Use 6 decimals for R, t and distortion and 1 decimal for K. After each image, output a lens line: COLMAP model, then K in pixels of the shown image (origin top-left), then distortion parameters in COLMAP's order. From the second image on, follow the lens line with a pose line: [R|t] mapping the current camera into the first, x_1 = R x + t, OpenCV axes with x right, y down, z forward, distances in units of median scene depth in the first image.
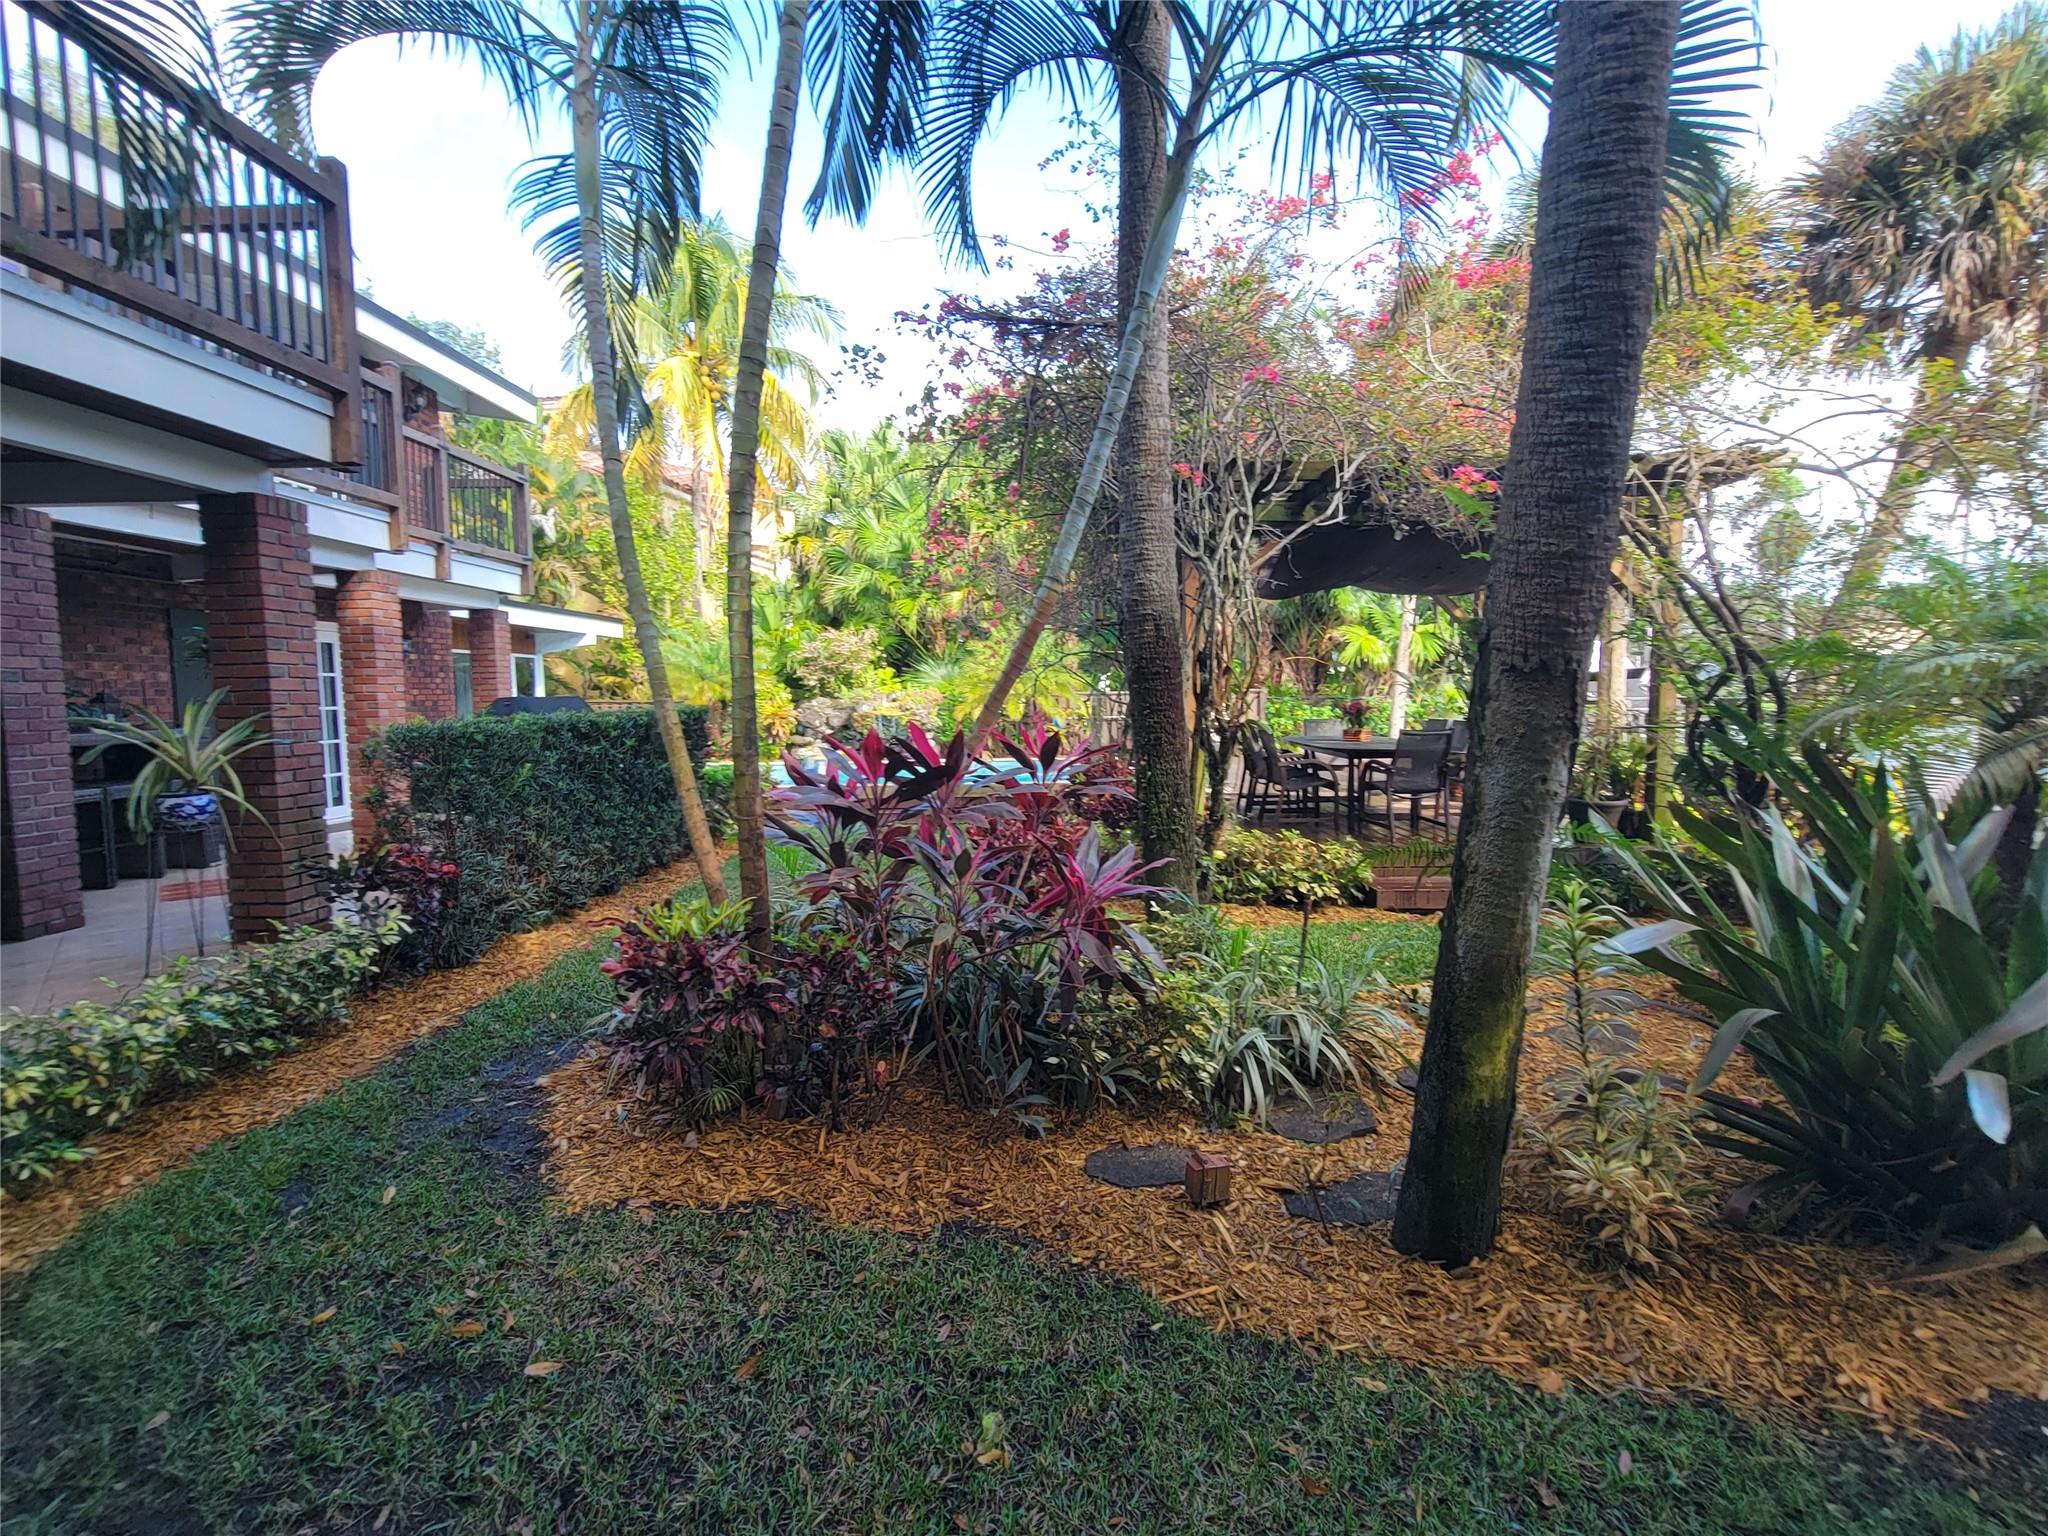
lens RADIAL K [[934.4, 0, 1018.7], [0, 934.4, 756.8], [0, 0, 1]] dist [-0.002845, -0.000261]
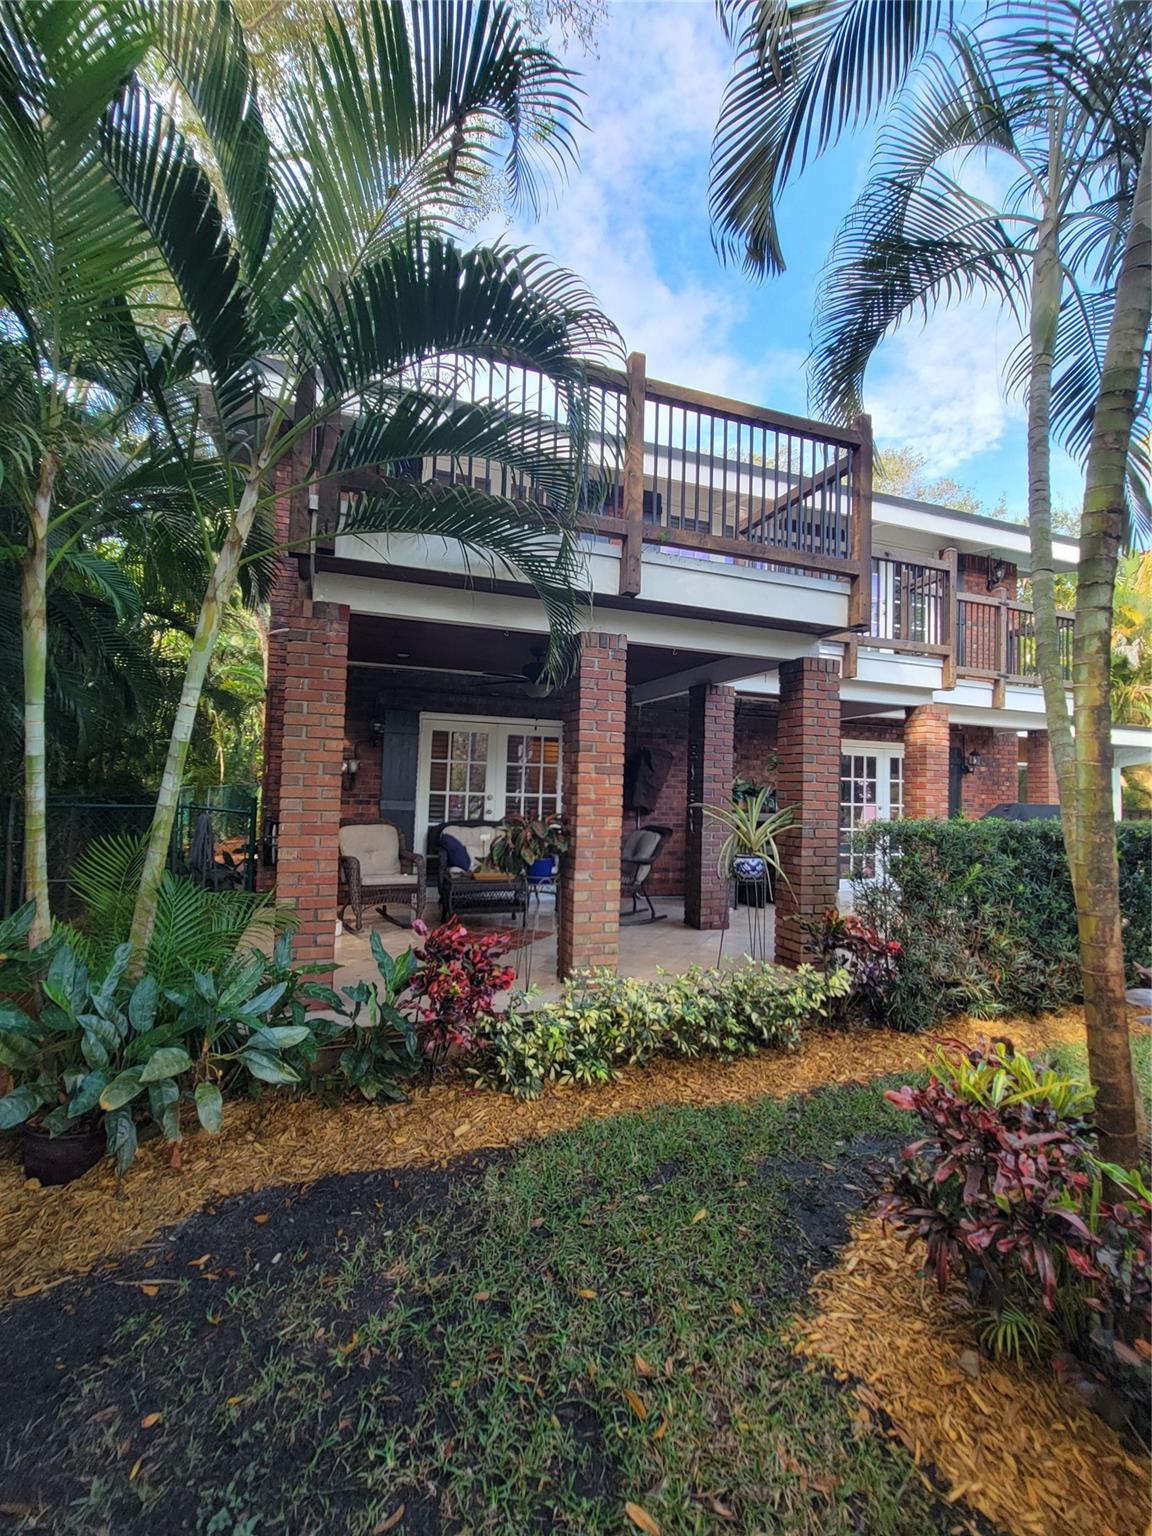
lens RADIAL K [[700.8, 0, 556.1], [0, 700.8, 753.4], [0, 0, 1]] dist [-0.002845, -0.000261]
pose [[0.382689, -0.021852, -0.923619, 0.048439], [-0.098951, 0.993000, -0.064493, -0.021098], [0.918563, 0.116074, 0.377848, 0.234529]]
